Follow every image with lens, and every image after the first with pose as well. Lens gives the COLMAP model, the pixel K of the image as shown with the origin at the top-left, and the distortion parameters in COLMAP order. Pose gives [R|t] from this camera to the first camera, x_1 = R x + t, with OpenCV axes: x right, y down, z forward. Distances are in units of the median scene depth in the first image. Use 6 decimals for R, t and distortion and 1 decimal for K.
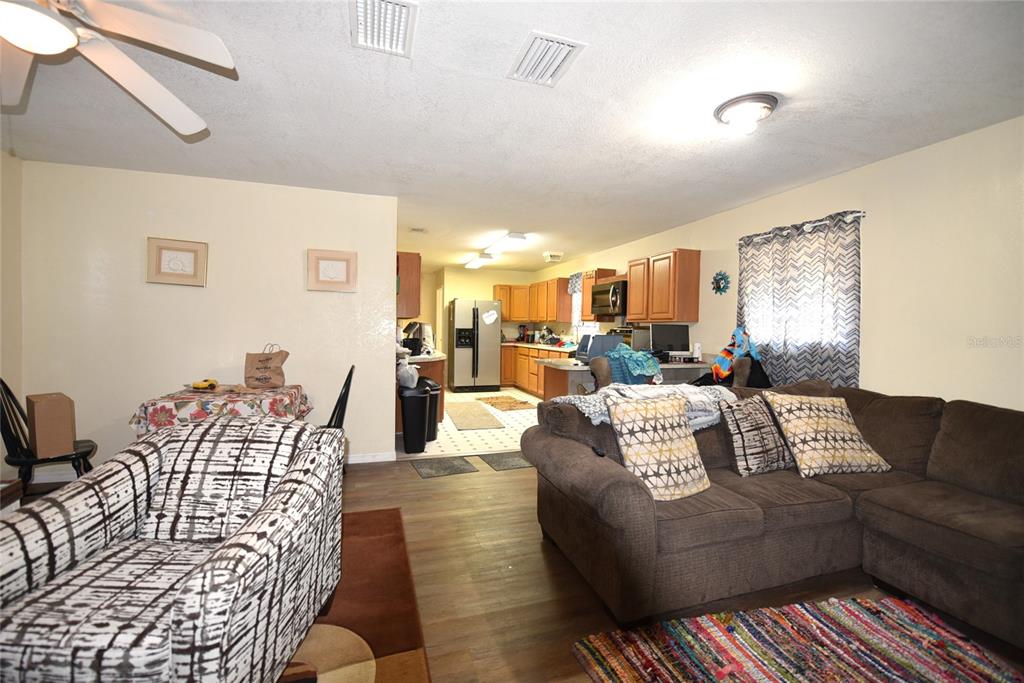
lens RADIAL K [[432.5, 0, 511.2], [0, 432.5, 337.6], [0, 0, 1]] dist [-0.017151, -0.000925]
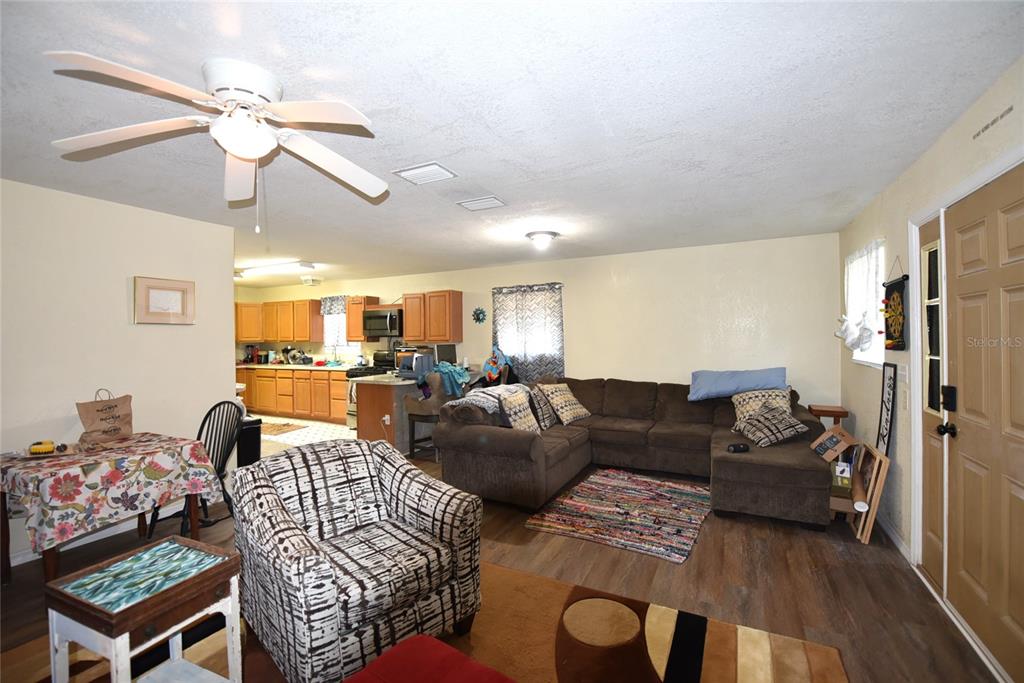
lens RADIAL K [[432.5, 0, 514.9], [0, 432.5, 338.9], [0, 0, 1]] dist [-0.017151, -0.000925]
pose [[0.704804, -0.027978, 0.708850, -0.755382], [0.039161, 0.999233, 0.000501, -0.068033], [-0.708320, 0.027406, 0.705359, -0.205652]]
